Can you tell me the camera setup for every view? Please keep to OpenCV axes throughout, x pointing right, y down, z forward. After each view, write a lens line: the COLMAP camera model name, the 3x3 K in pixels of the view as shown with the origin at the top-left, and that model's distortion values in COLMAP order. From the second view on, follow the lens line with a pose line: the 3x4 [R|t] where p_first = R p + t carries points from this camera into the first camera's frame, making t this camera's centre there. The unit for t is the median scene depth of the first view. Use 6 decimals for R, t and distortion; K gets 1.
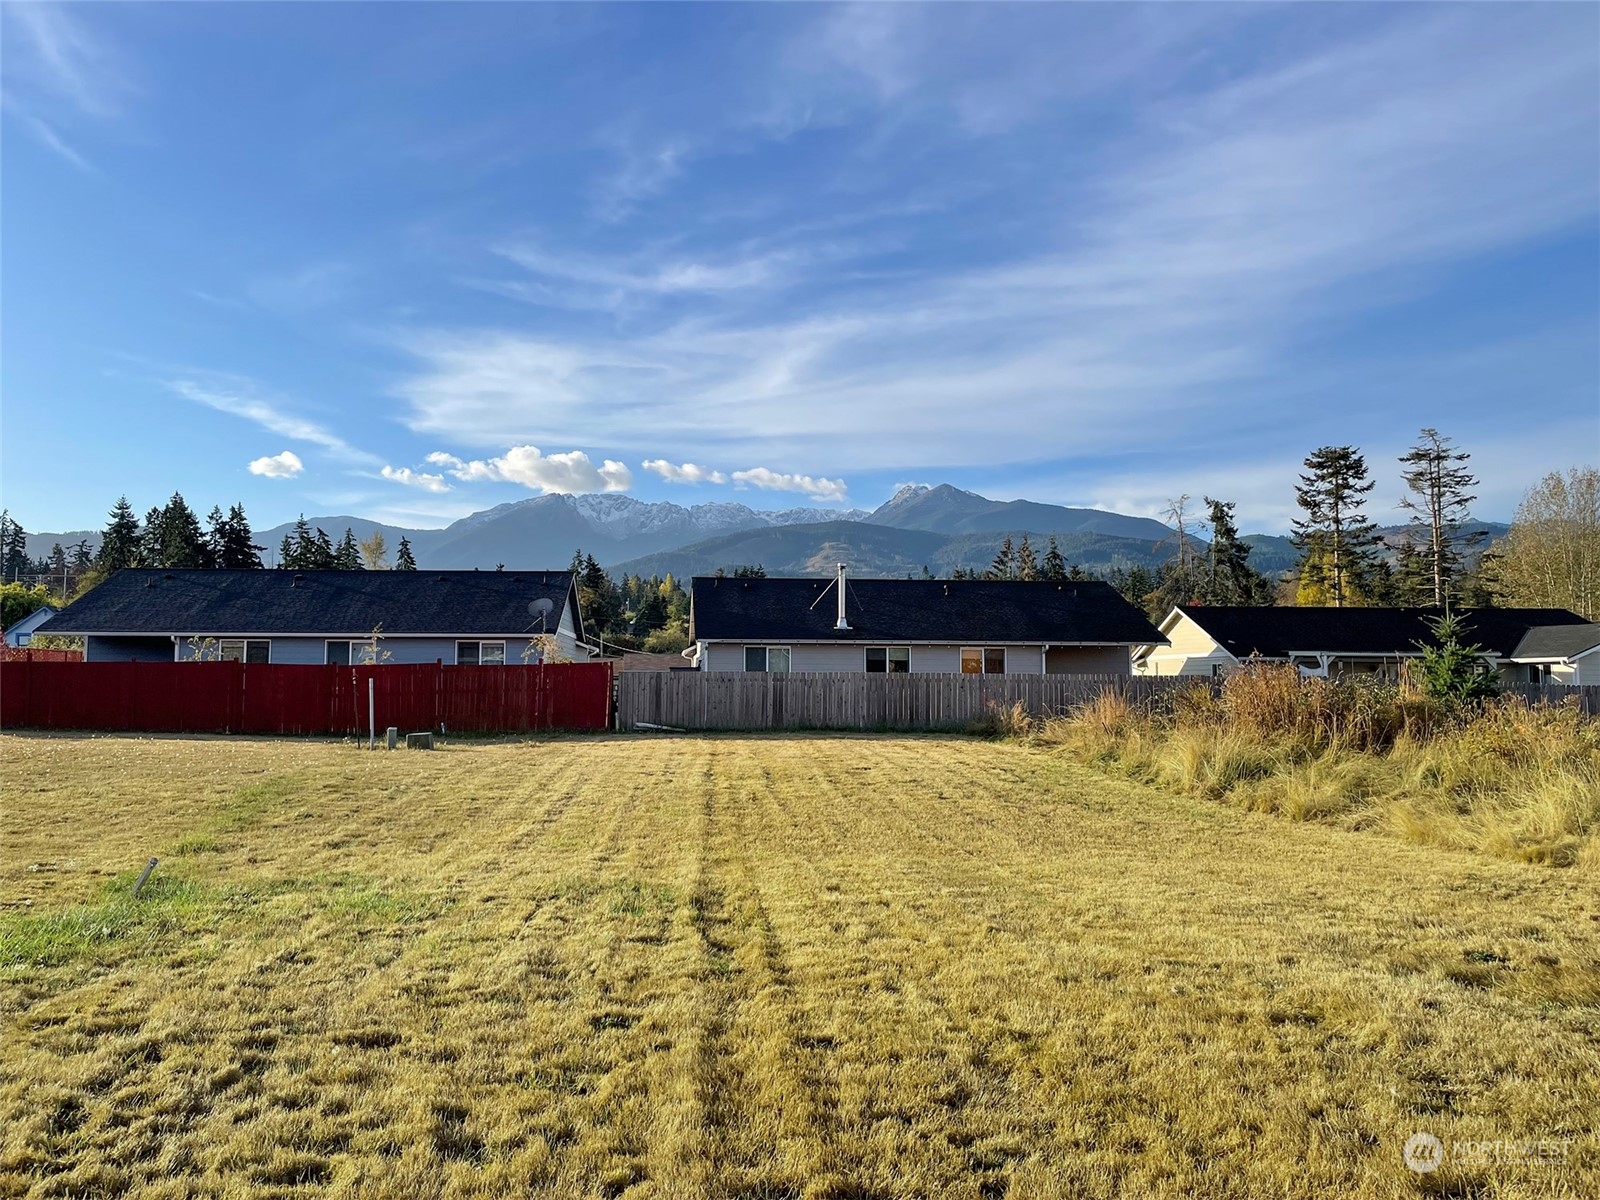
lens RADIAL K [[1225.4, 0, 776.3], [0, 1225.4, 591.3], [0, 0, 1]] dist [0.050610, -0.076554]
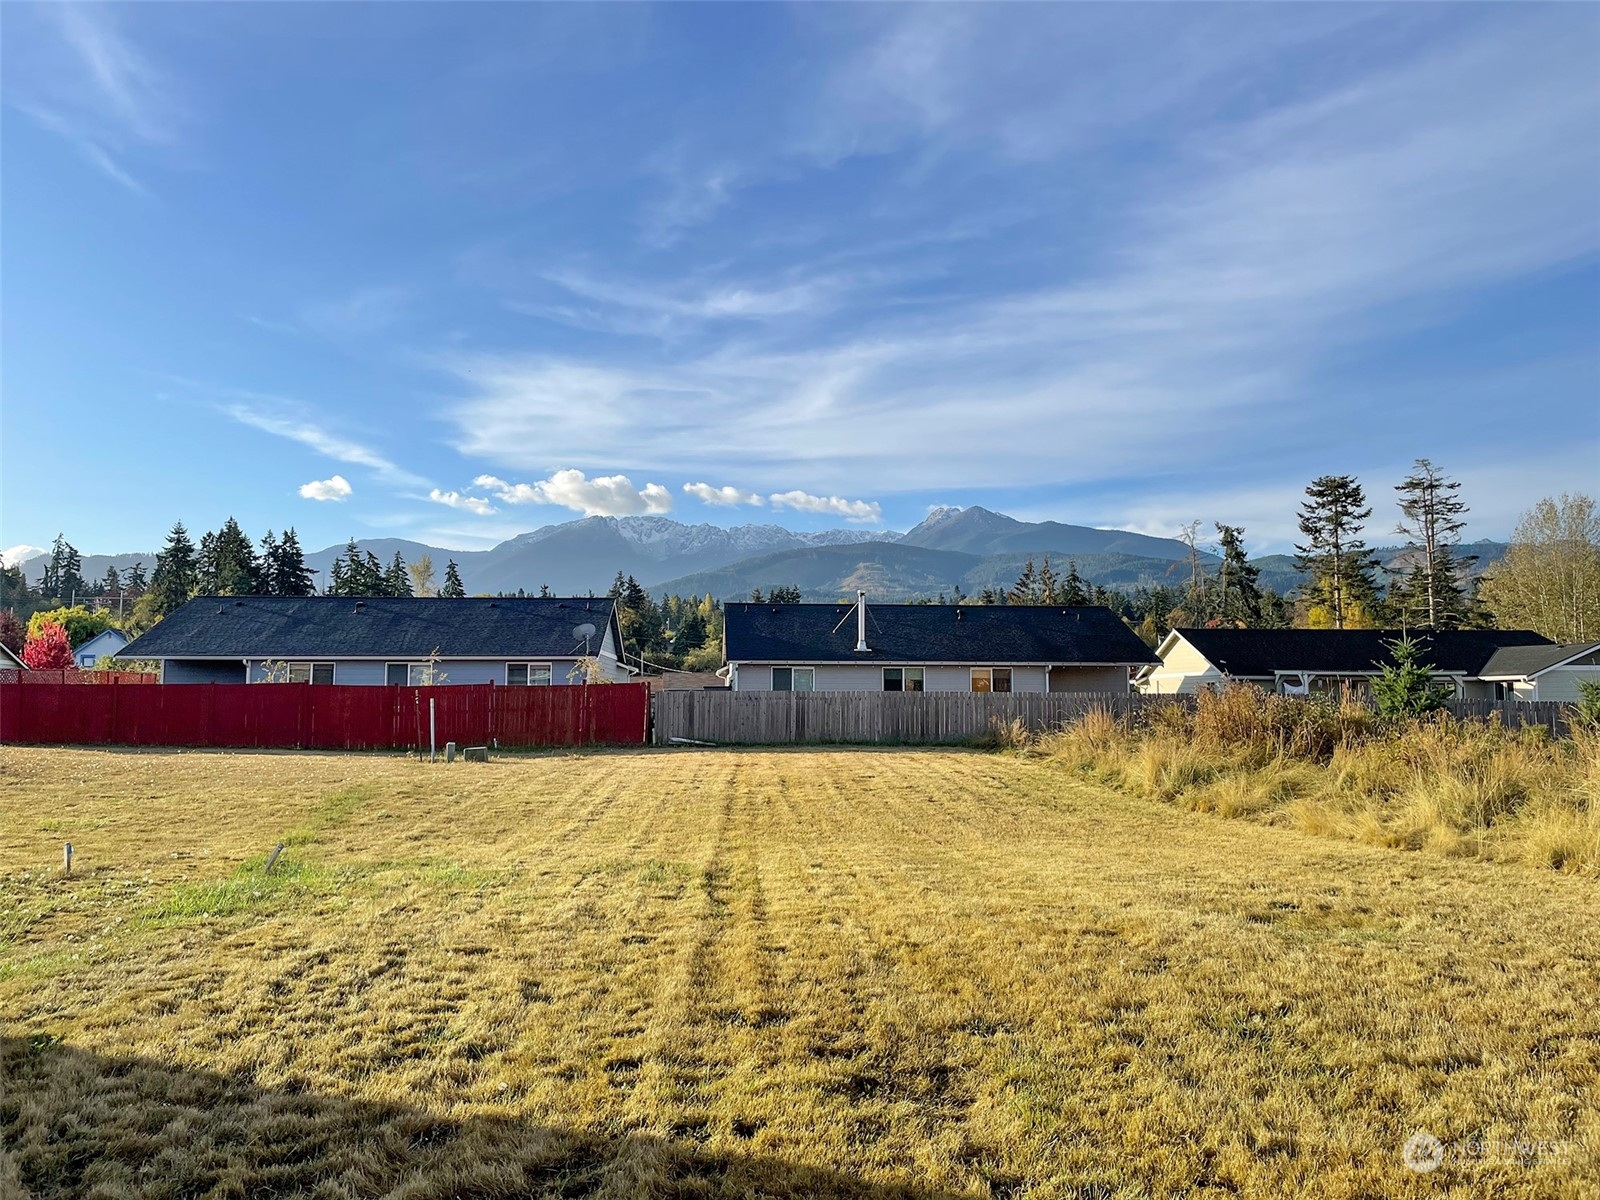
lens RADIAL K [[1191.6, 0, 821.1], [0, 1191.6, 594.8], [0, 0, 1]] dist [0.050702, -0.060967]
pose [[0.999974, -0.002078, 0.006949, 0.016016], [0.002170, 0.999910, -0.013228, -0.008148], [-0.006920, 0.013243, 0.999888, -0.088567]]
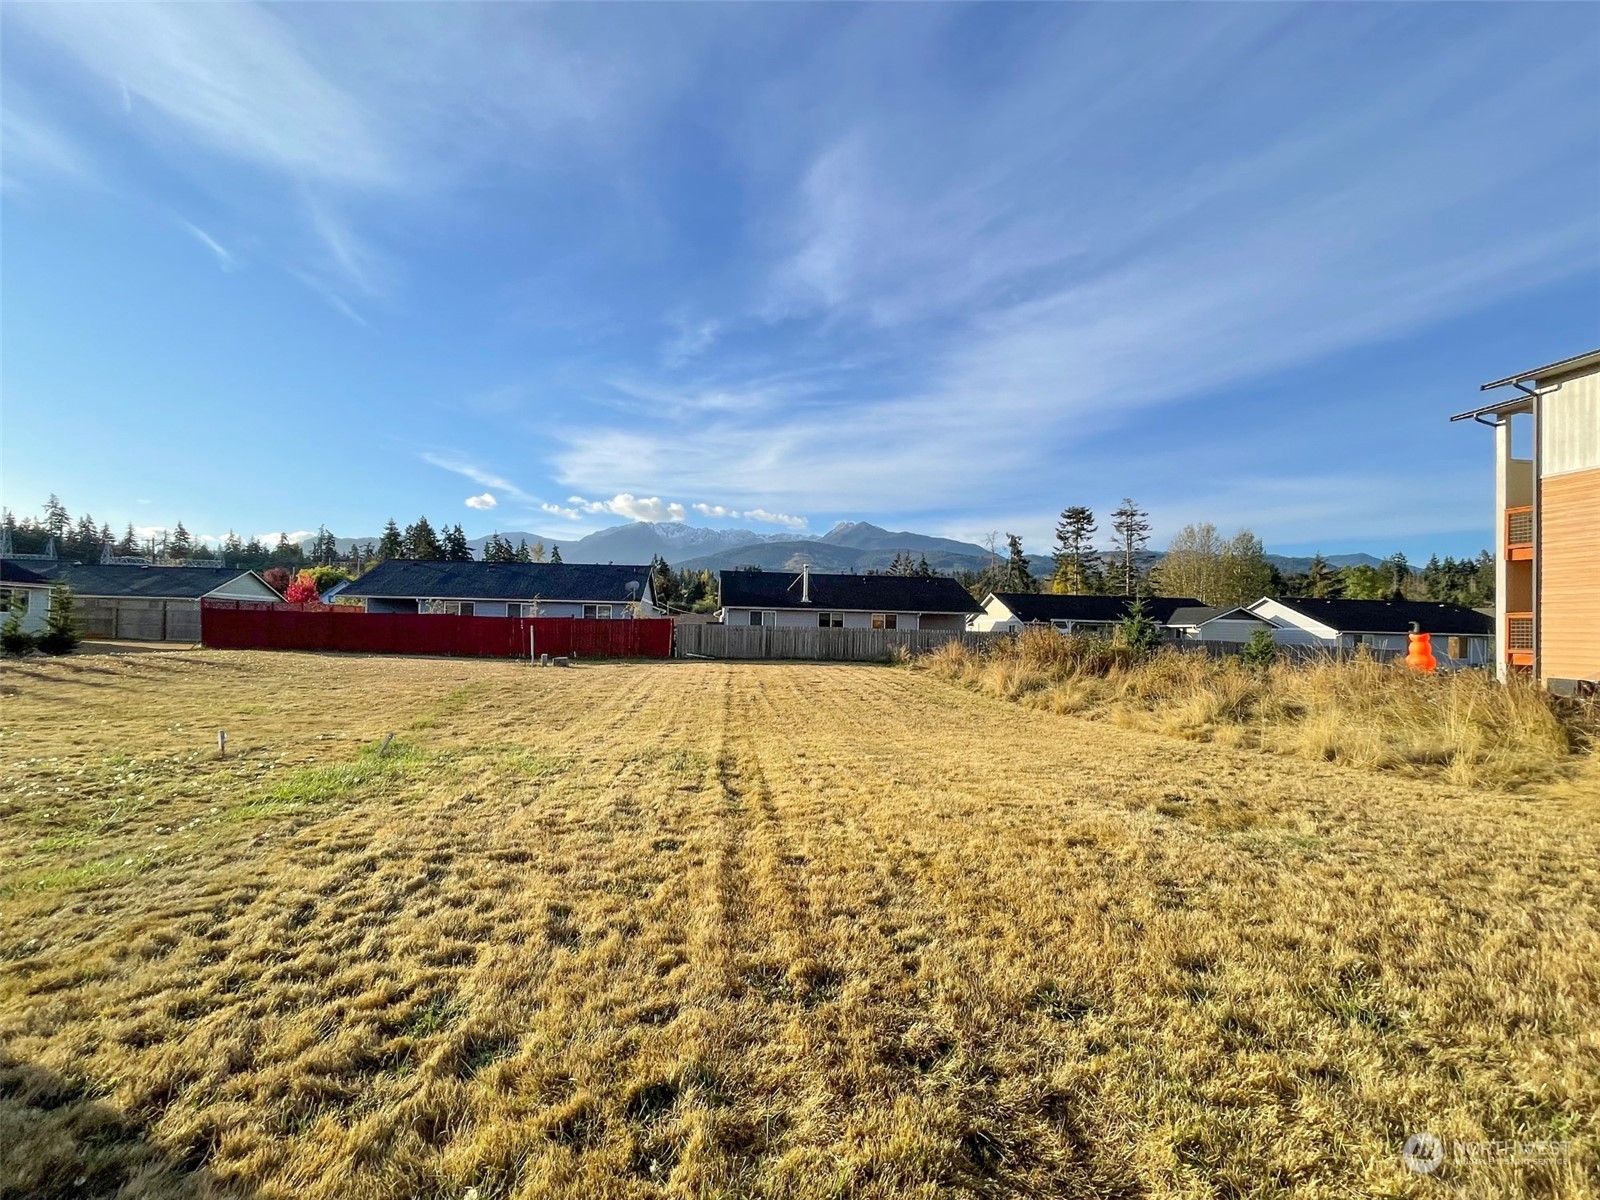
lens RADIAL K [[687.2, 0, 807.5], [0, 687.2, 626.0], [0, 0, 1]] dist [-0.020440, 0.000162]
pose [[0.998107, 0.016877, 0.059144, -0.001609], [-0.020758, 0.997628, 0.065634, 0.000455], [-0.057896, -0.066737, 0.996089, 0.025524]]
